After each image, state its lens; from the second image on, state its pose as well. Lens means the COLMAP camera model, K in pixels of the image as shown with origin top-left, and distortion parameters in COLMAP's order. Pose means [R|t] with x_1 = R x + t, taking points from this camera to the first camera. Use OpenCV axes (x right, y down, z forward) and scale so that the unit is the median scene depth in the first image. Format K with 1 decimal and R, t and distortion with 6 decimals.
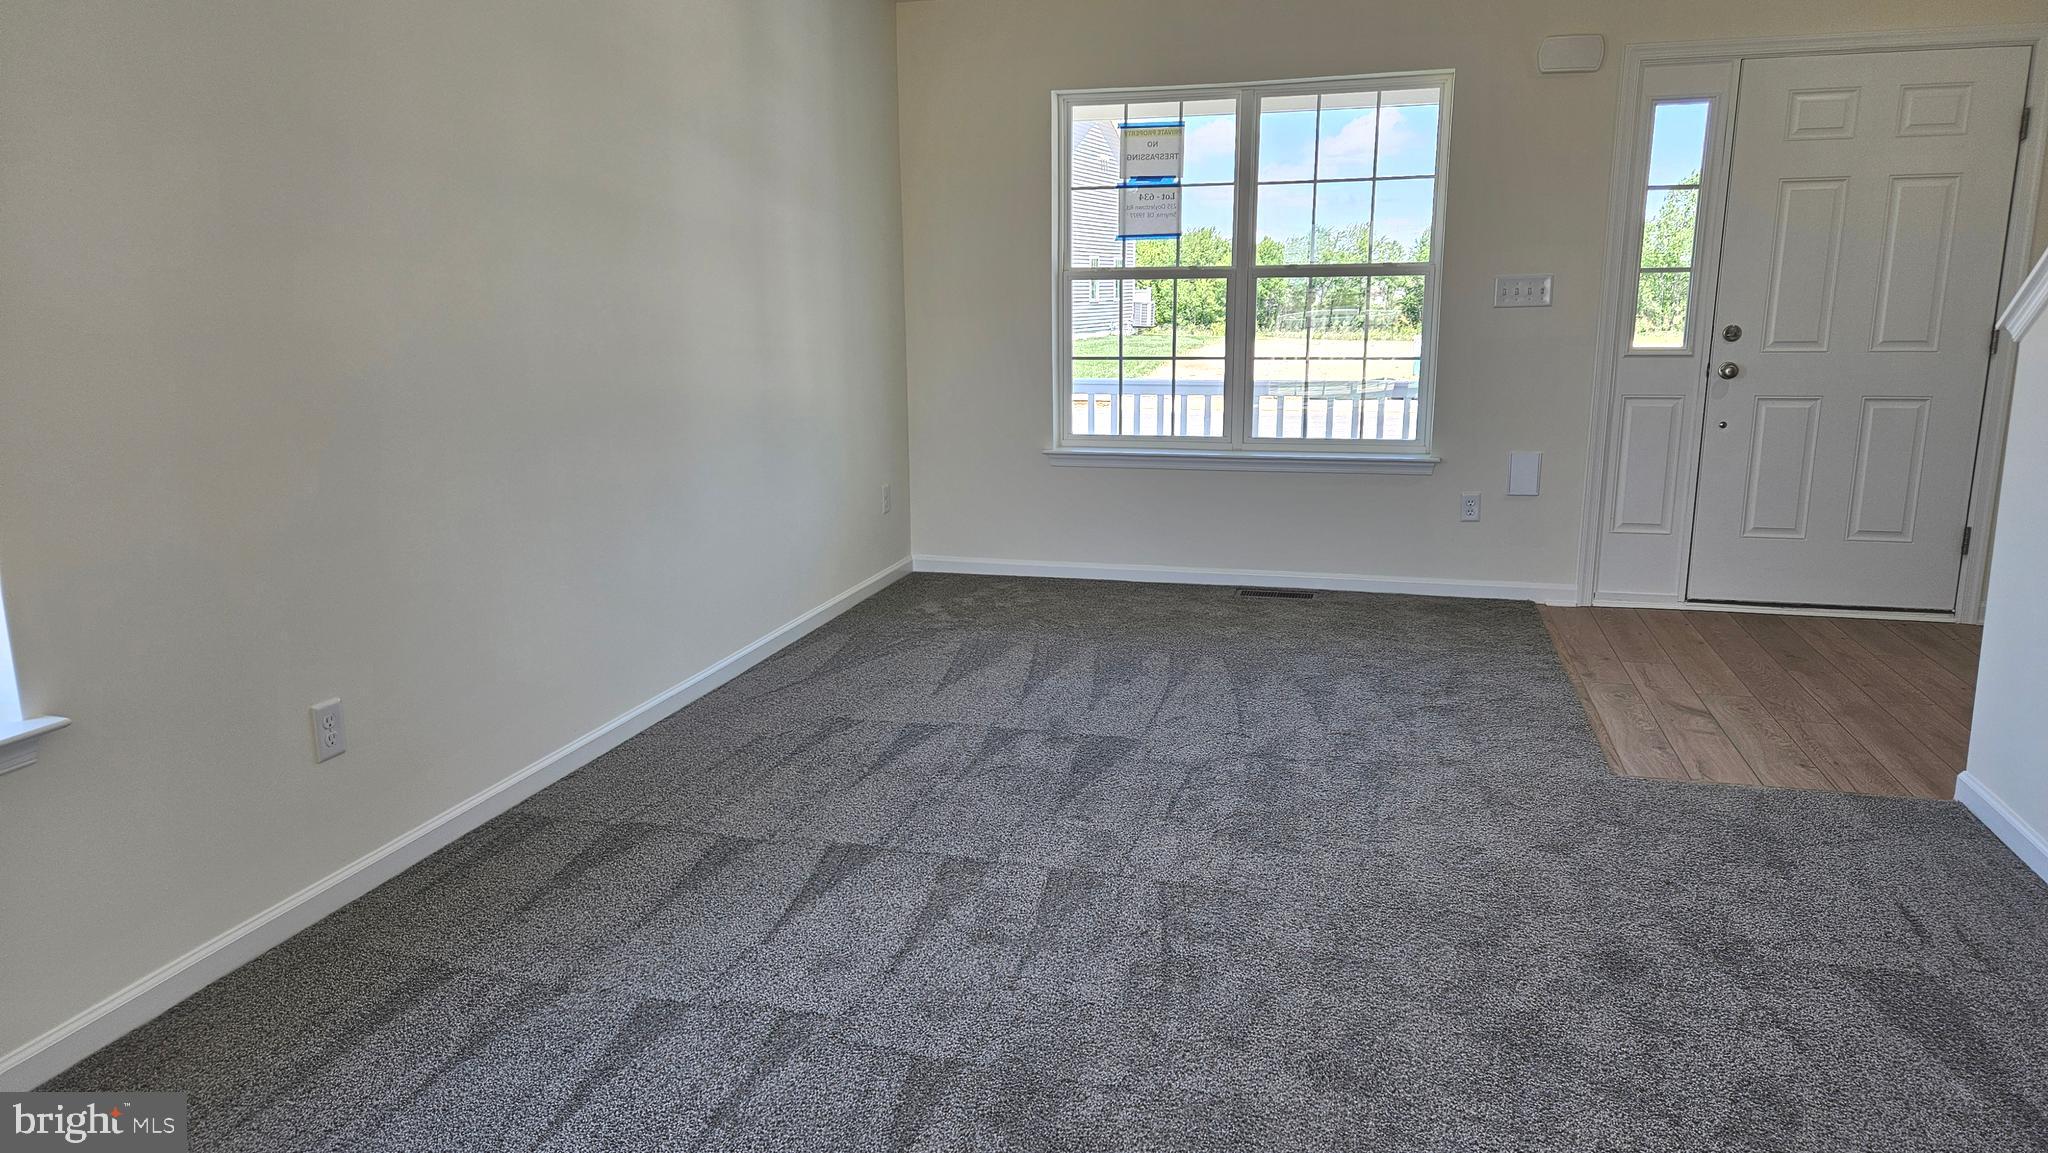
lens RADIAL K [[1370.9, 0, 1027.8], [0, 1370.9, 588.6], [0, 0, 1]] dist [0.069851, -0.043589]
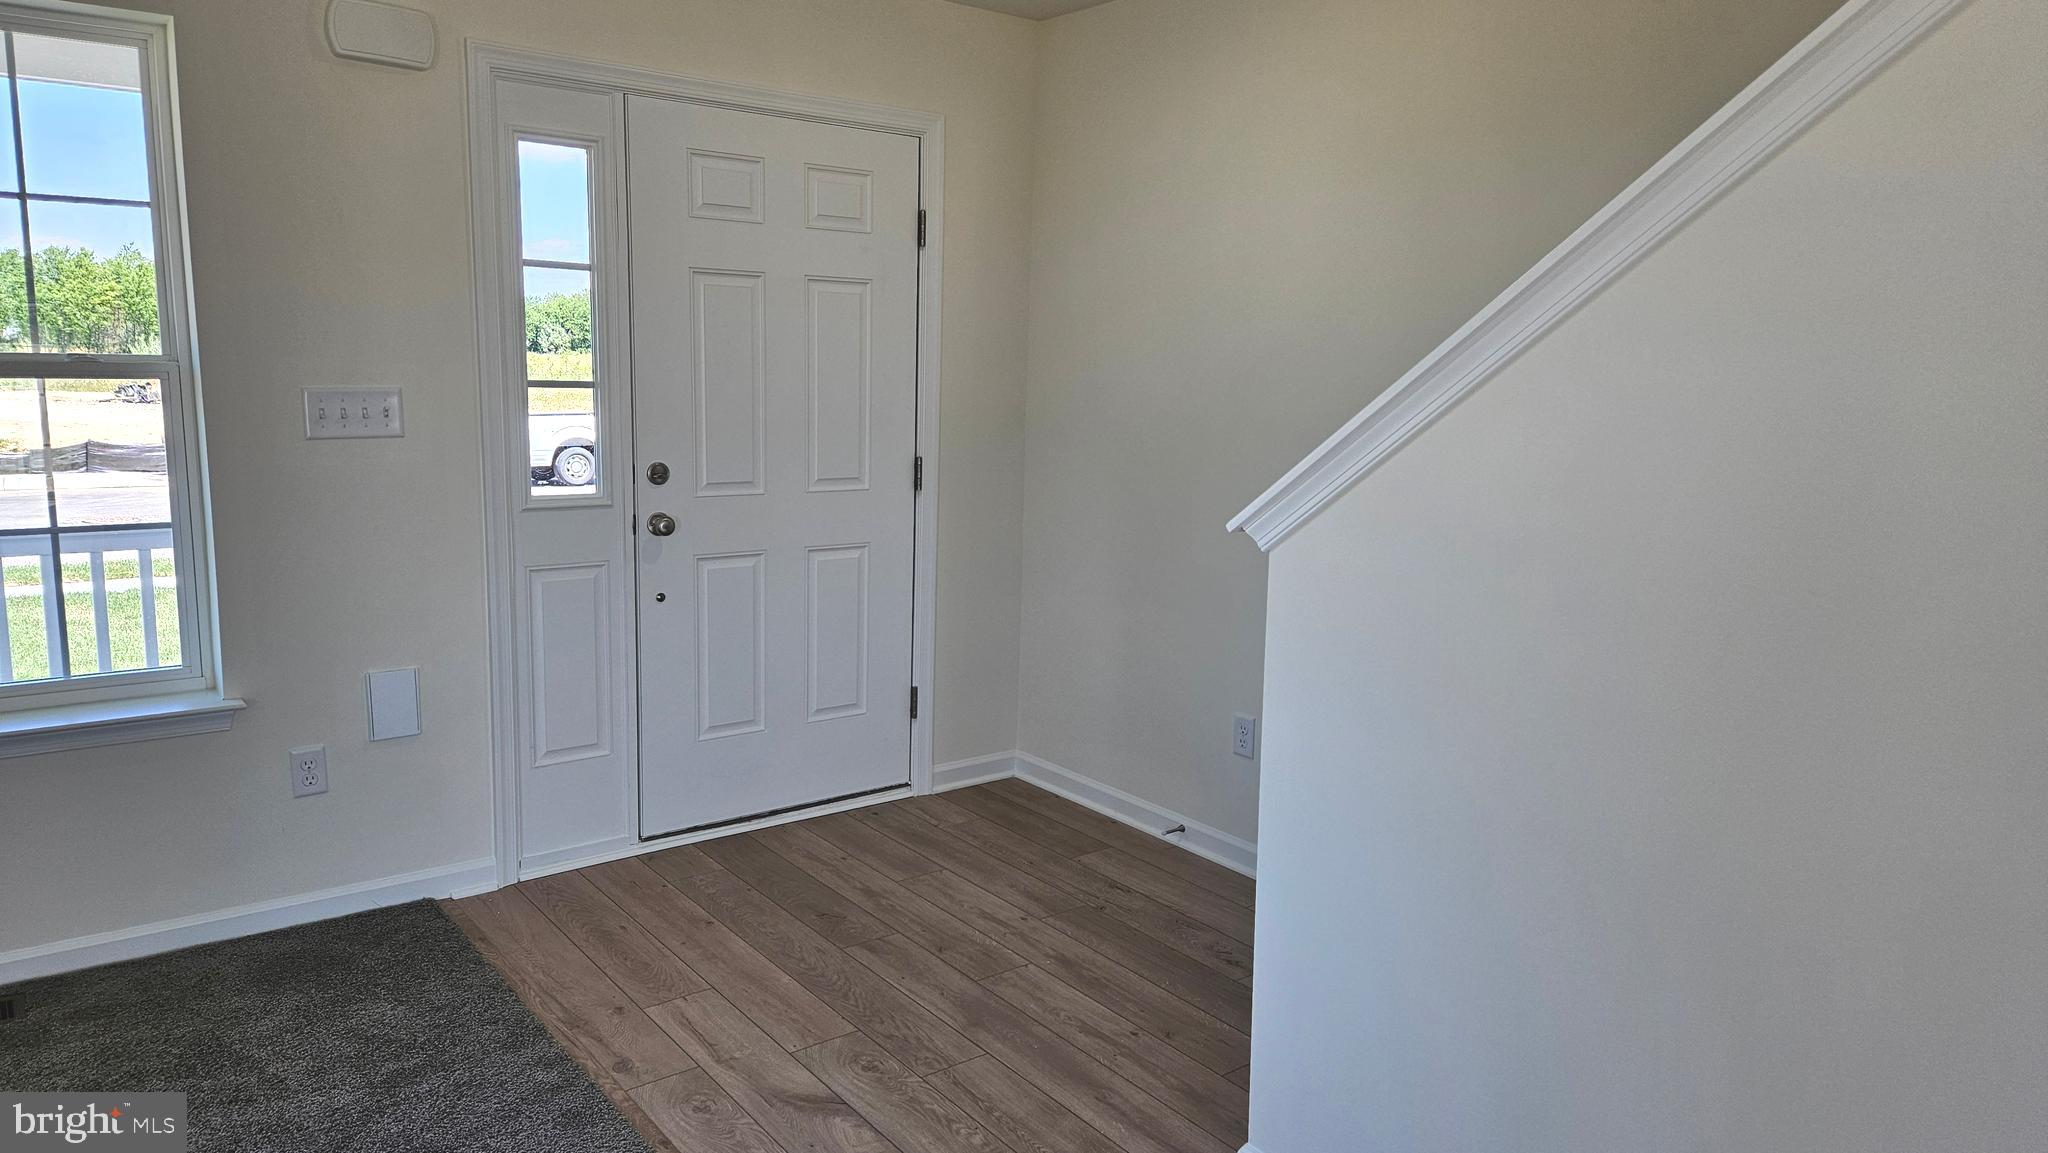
lens RADIAL K [[1370.9, 0, 1017.2], [0, 1370.9, 579.5], [0, 0, 1]] dist [0.069851, -0.043589]
pose [[0.609109, -0.108709, 0.785600, 0.052179], [0.135996, 0.990206, 0.031578, -0.127620], [-0.781339, 0.087604, 0.617928, 0.423211]]
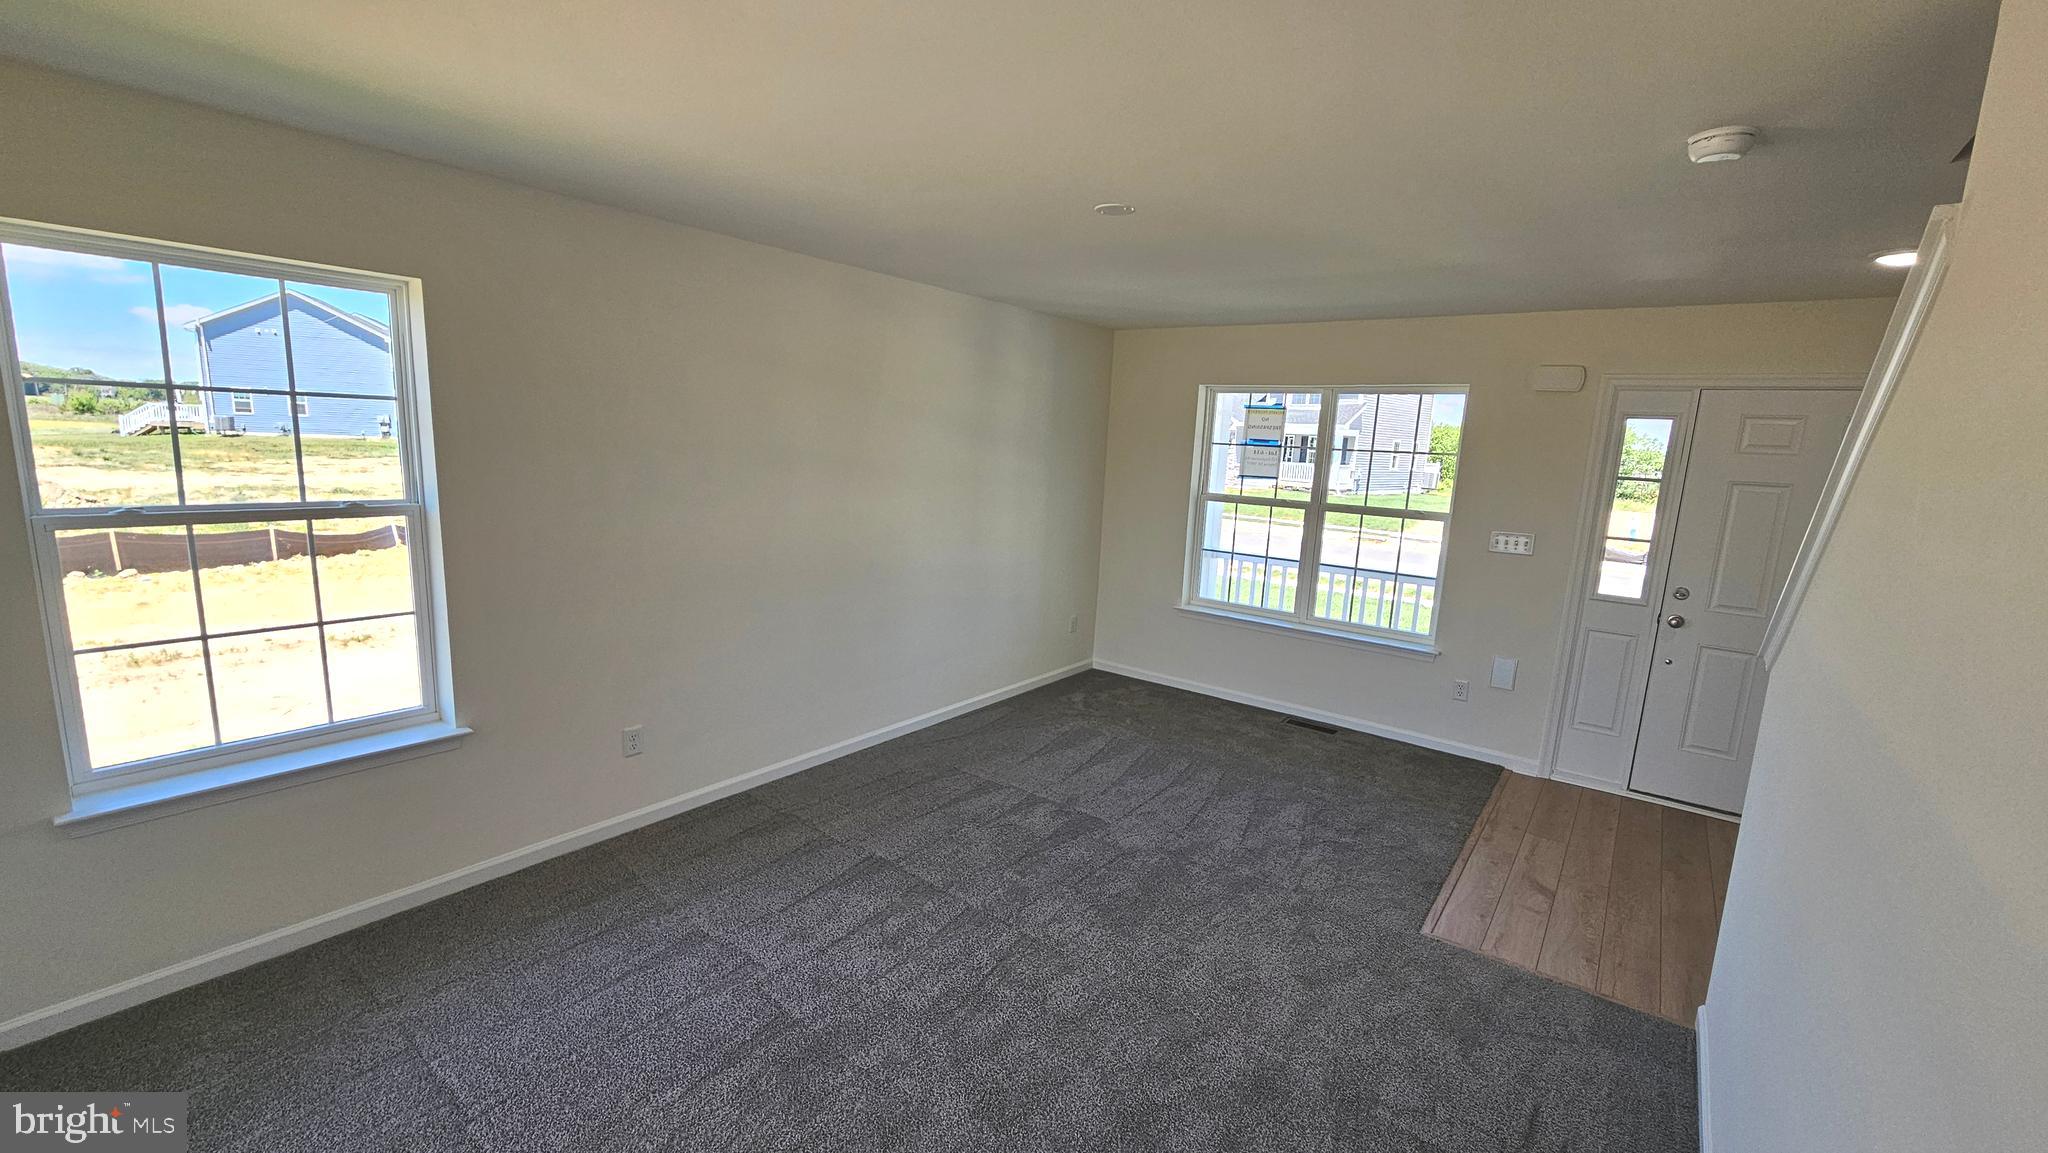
lens RADIAL K [[845.0, 0, 1010.0], [0, 845.0, 588.0], [0, 0, 1]] dist [-0.002151, -0.000799]
pose [[0.918056, 0.118721, -0.378258, 0.231977], [-0.134869, 0.990728, -0.016384, -0.092766], [0.372806, 0.066057, 0.925555, 0.043517]]
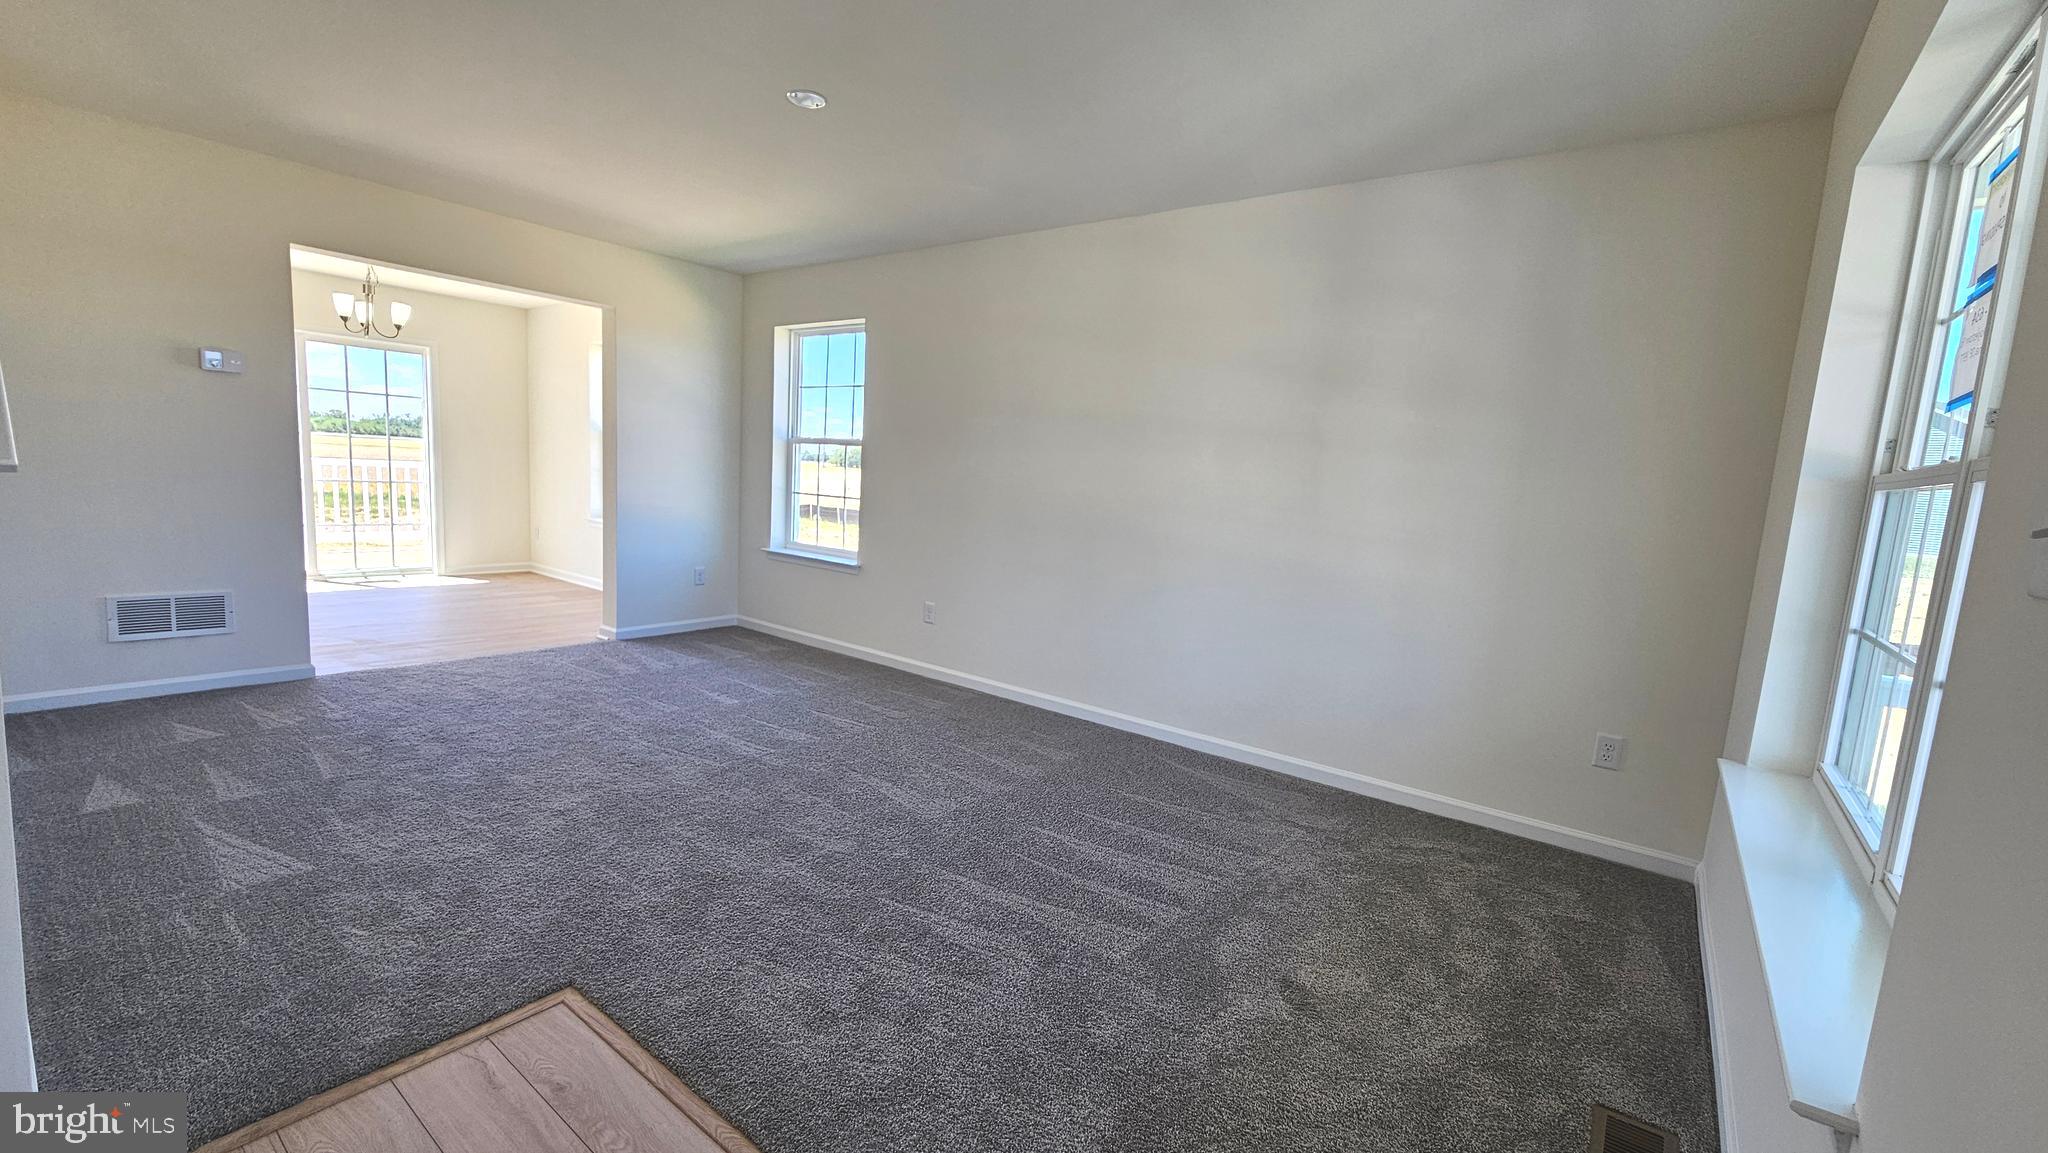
lens RADIAL K [[845.0, 0, 1010.3], [0, 845.0, 578.3], [0, 0, 1]] dist [-0.002151, -0.000799]
pose [[-0.386359, 0.101700, -0.916725, 0.546812], [-0.257332, 0.942551, 0.213019, -0.202529], [0.885724, 0.318204, -0.337992, 0.946566]]
